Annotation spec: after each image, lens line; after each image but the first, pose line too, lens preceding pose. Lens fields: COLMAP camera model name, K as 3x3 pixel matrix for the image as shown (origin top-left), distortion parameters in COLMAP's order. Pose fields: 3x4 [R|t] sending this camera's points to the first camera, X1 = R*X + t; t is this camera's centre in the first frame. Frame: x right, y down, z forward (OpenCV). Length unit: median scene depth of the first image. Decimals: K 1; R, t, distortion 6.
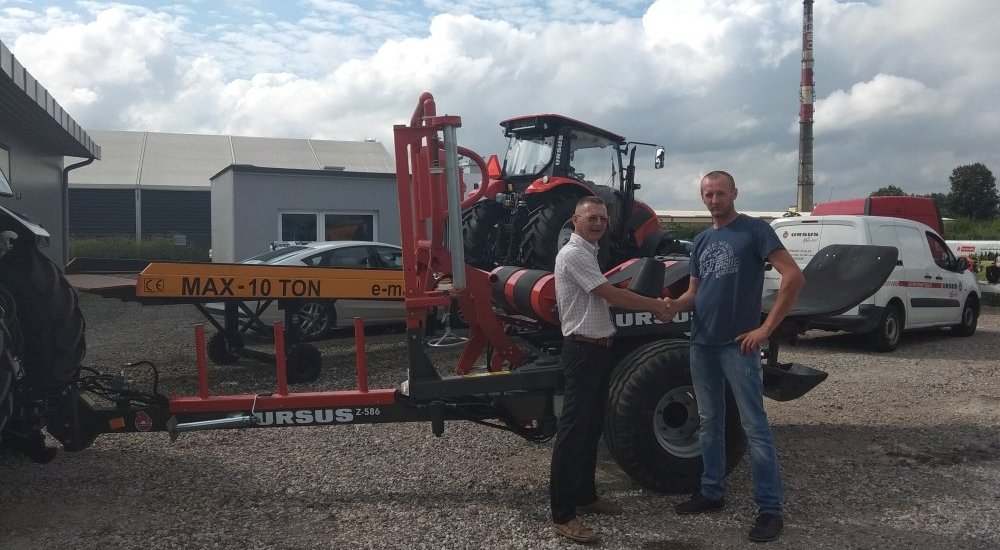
lens RADIAL K [[834.7, 0, 500.6], [0, 834.7, 245.8], [0, 0, 1]] dist [0.098717, -0.188756]
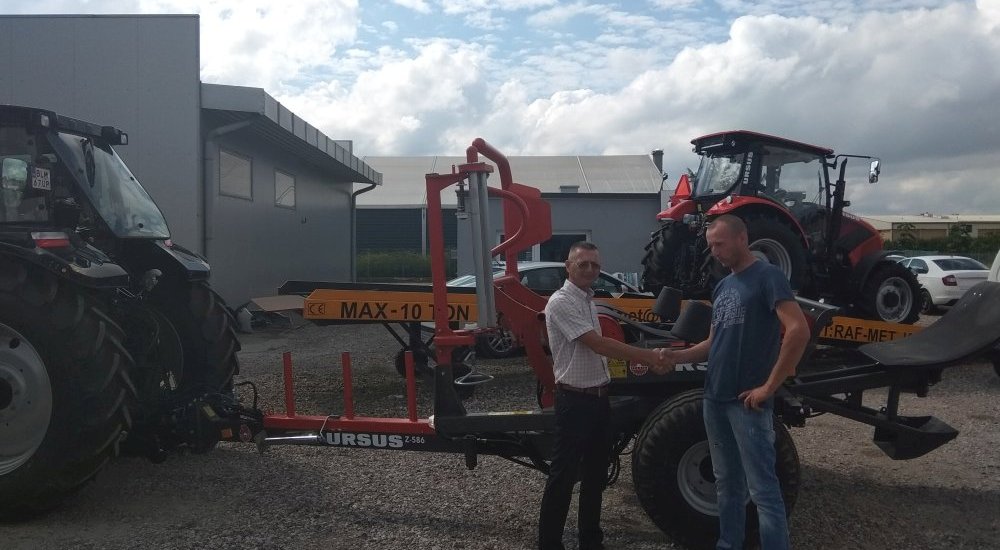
lens RADIAL K [[828.1, 0, 502.3], [0, 828.1, 273.1], [0, 0, 1]] dist [0.080633, -0.159139]
pose [[0.937517, 0.006194, -0.347885, 0.196381], [0.000880, 0.999796, 0.020173, -0.021783], [0.347939, -0.019219, 0.937320, 0.035968]]
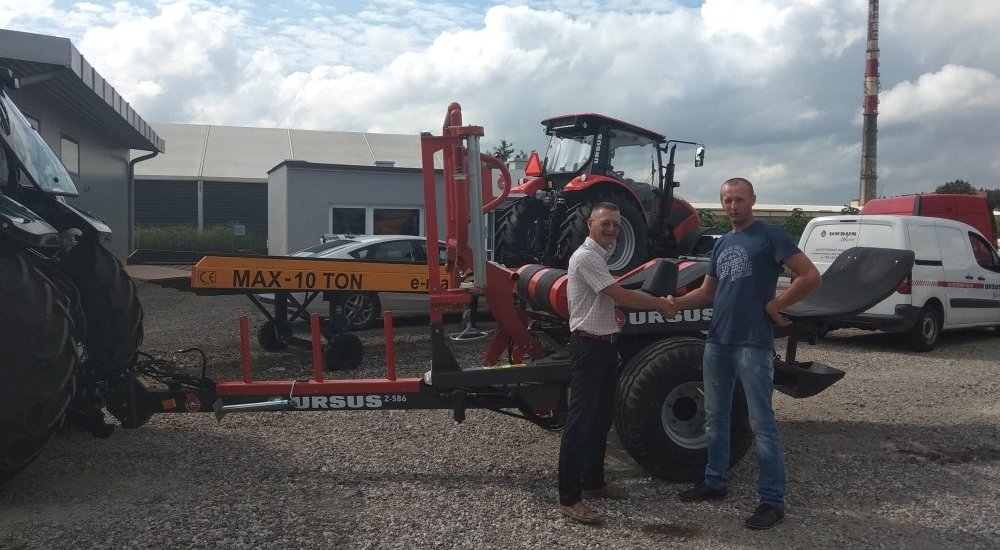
lens RADIAL K [[831.3, 0, 499.9], [0, 831.3, 265.6], [0, 0, 1]] dist [0.103067, -0.216712]
pose [[0.997770, 0.012569, -0.065546, 0.027804], [-0.010404, 0.999392, 0.033266, -0.006388], [0.065925, -0.032510, 0.997295, -0.034498]]
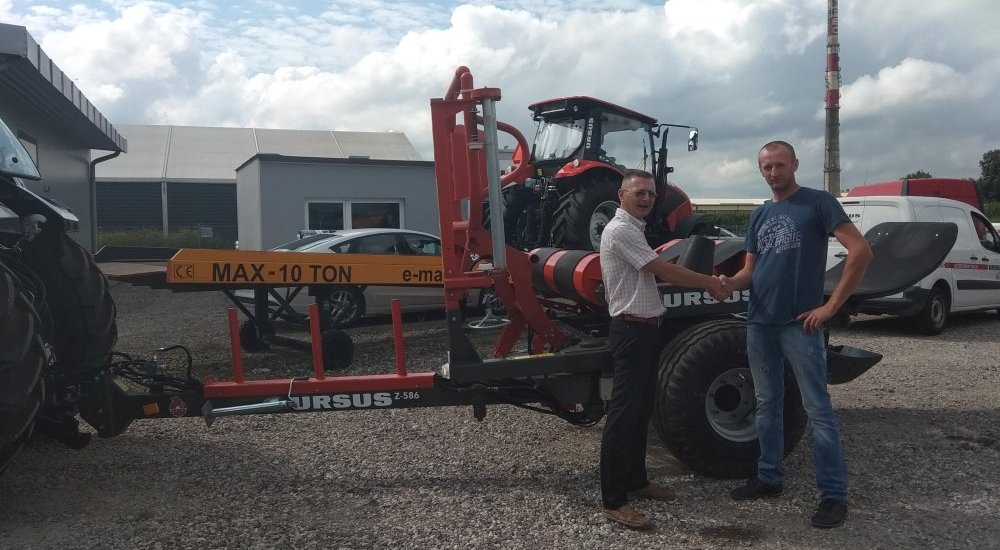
lens RADIAL K [[828.1, 0, 502.3], [0, 828.1, 273.1], [0, 0, 1]] dist [0.080633, -0.159139]
pose [[0.999647, -0.008239, -0.025271, -0.014515], [0.009302, 0.999064, 0.042251, 0.010766], [0.024899, -0.042471, 0.998787, 0.032852]]
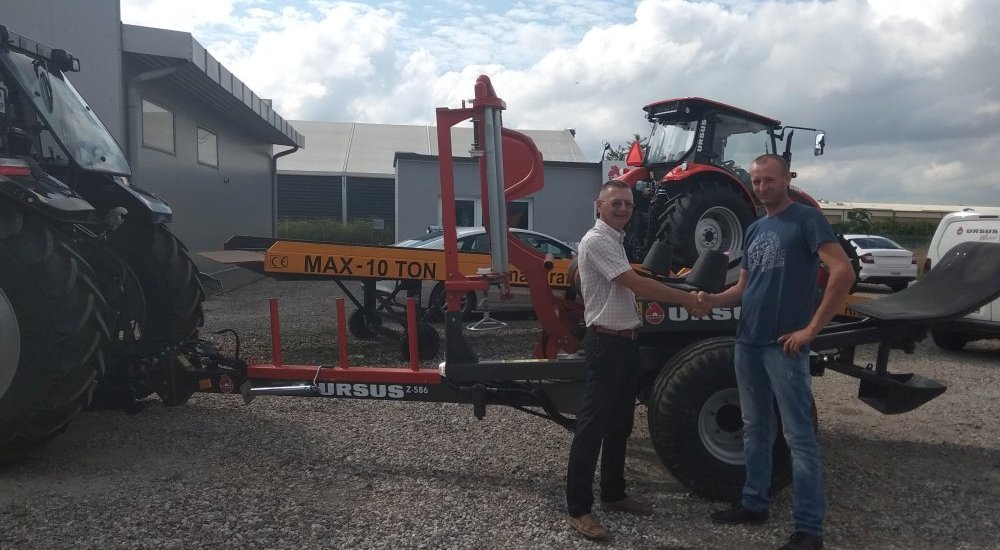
lens RADIAL K [[826.8, 0, 493.2], [0, 826.8, 283.1], [0, 0, 1]] dist [0.103339, -0.177116]
pose [[0.968696, 0.042372, -0.244608, 0.109989], [-0.028484, 0.997790, 0.060037, 0.002541], [0.246611, -0.051190, 0.967762, 0.031429]]
